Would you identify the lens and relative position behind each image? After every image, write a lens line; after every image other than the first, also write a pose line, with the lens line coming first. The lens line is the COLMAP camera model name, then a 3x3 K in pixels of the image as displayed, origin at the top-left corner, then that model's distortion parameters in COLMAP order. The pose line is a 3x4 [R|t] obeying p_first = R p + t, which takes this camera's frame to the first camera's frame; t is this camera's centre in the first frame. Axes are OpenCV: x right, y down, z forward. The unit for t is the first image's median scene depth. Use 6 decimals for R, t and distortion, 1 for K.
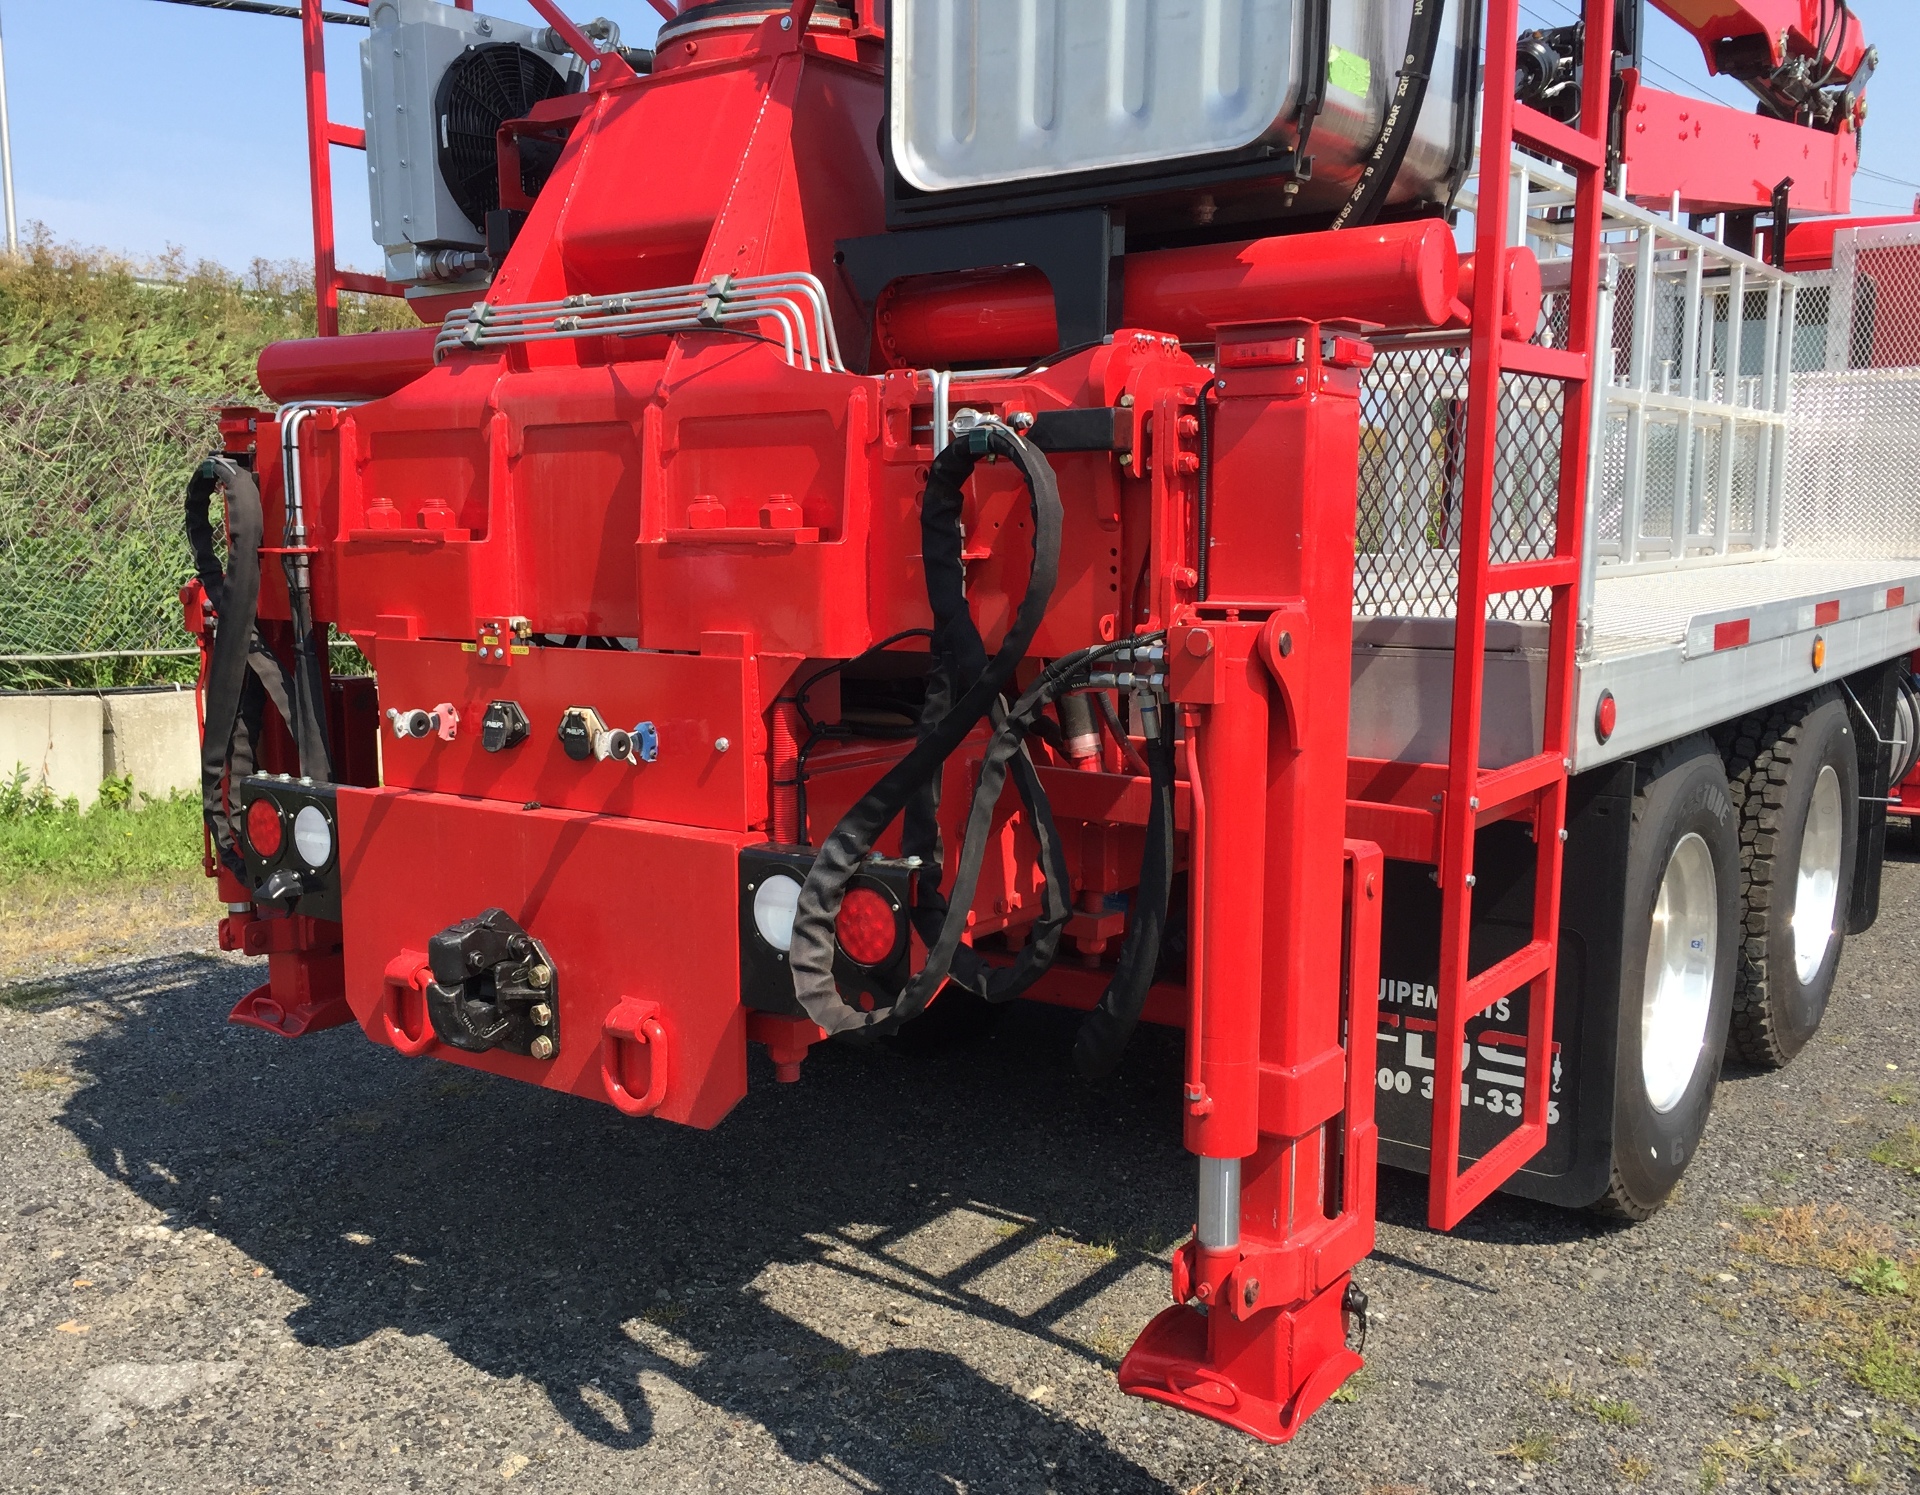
lens RADIAL K [[1783.5, 0, 921.2], [0, 1783.5, 771.2], [0, 0, 1]] dist [0.073954, -0.098056]
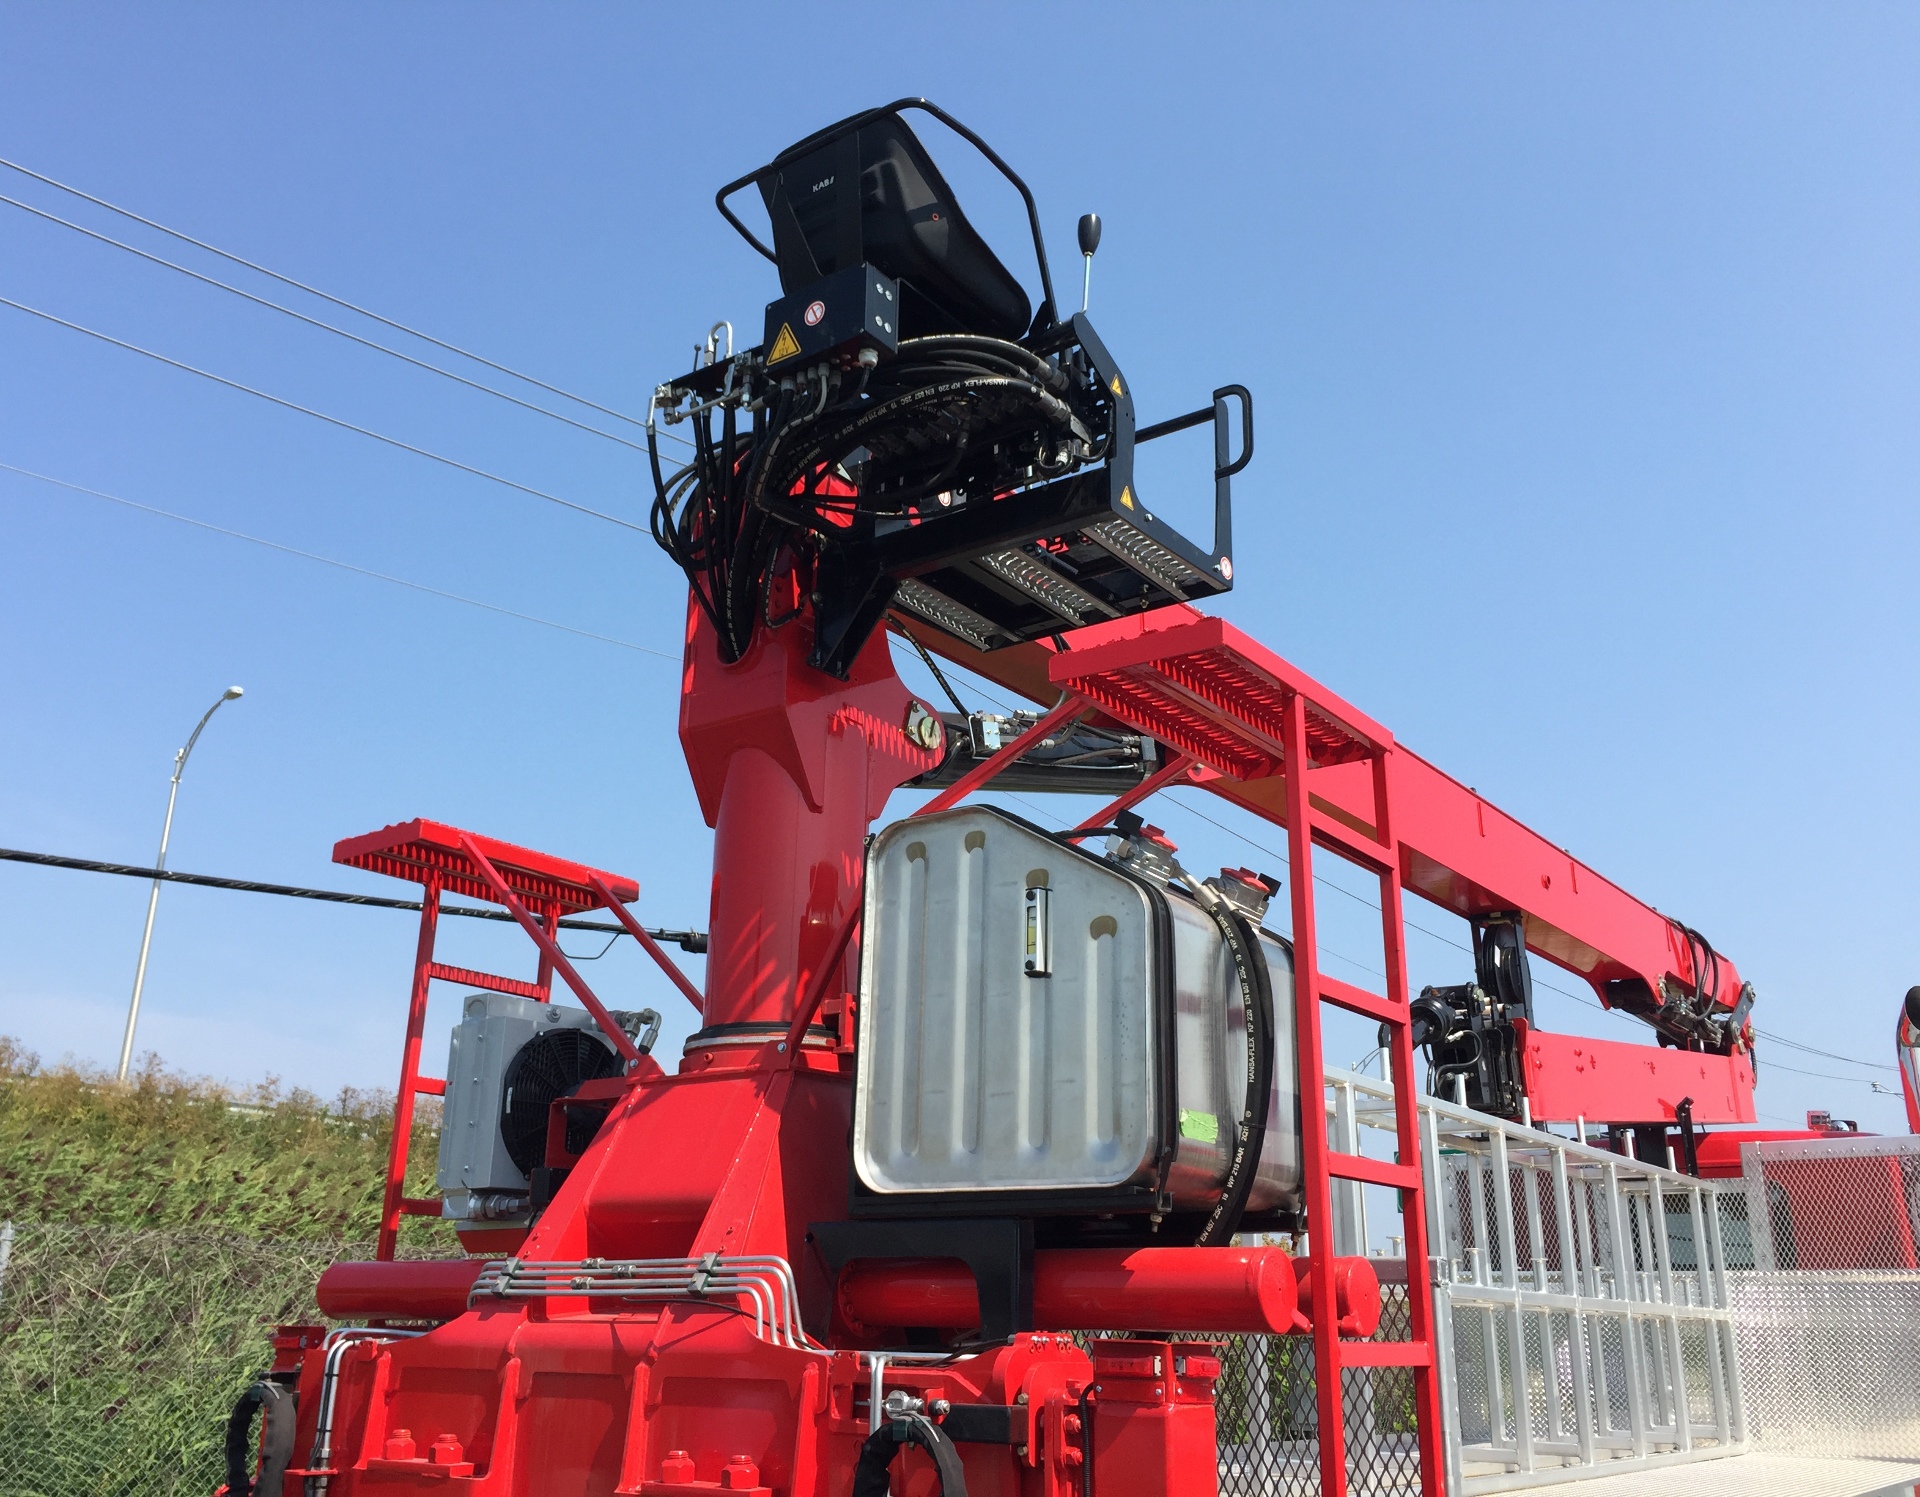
lens RADIAL K [[1705.7, 0, 960.0], [0, 1705.7, 748.5], [0, 0, 1]] dist [0.091223, -0.129810]
pose [[0.999760, 0.020189, -0.008521, 0.053561], [-0.021866, 0.893553, -0.448425, -0.055653], [-0.001439, 0.448504, 0.893780, -0.173272]]
